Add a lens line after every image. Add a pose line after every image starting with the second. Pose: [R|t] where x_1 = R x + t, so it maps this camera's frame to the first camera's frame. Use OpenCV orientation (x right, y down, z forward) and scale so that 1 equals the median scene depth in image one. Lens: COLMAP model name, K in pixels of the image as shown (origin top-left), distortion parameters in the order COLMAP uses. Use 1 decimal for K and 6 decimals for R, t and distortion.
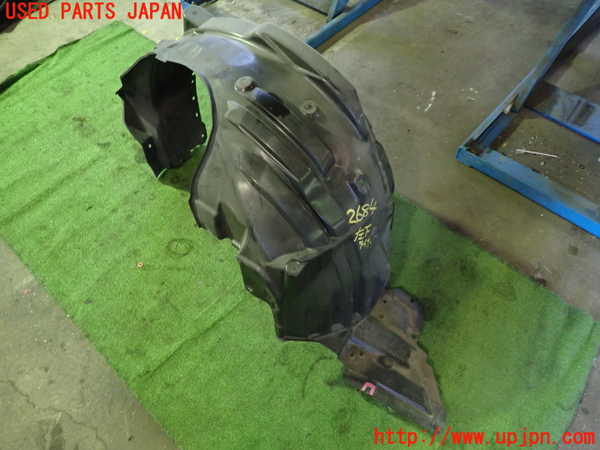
lens RADIAL K [[440.8, 0, 303.0], [0, 440.8, 225.1], [0, 0, 1]] dist [-0.030282, 0.001536]
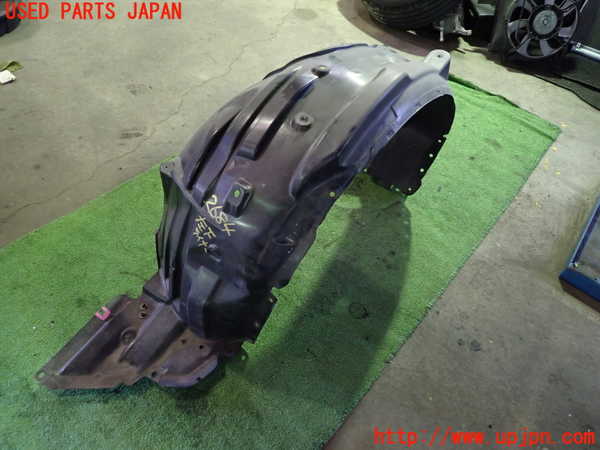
lens RADIAL K [[440.8, 0, 303.0], [0, 440.8, 225.1], [0, 0, 1]] dist [-0.030282, 0.001536]
pose [[0.033593, 0.761606, -0.647170, 0.608168], [-0.890793, 0.316423, 0.326136, -0.387688], [0.453167, 0.565538, 0.689062, 0.381263]]
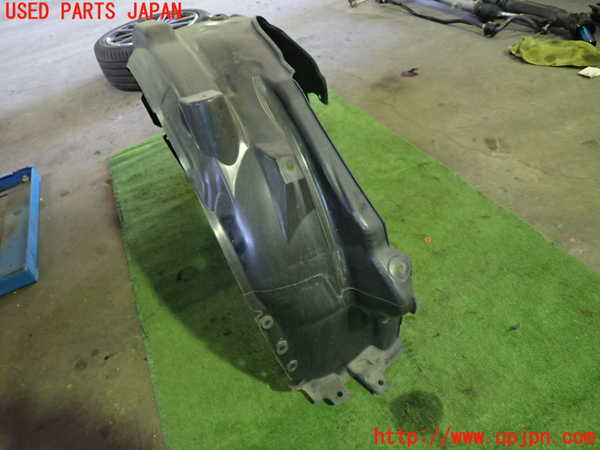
lens RADIAL K [[440.8, 0, 303.0], [0, 440.8, 225.1], [0, 0, 1]] dist [-0.030282, 0.001536]
pose [[-0.904586, -0.118267, 0.409558, -0.582550], [0.422373, -0.118684, 0.898618, -0.904342], [-0.057668, 0.985864, 0.157313, 0.995009]]
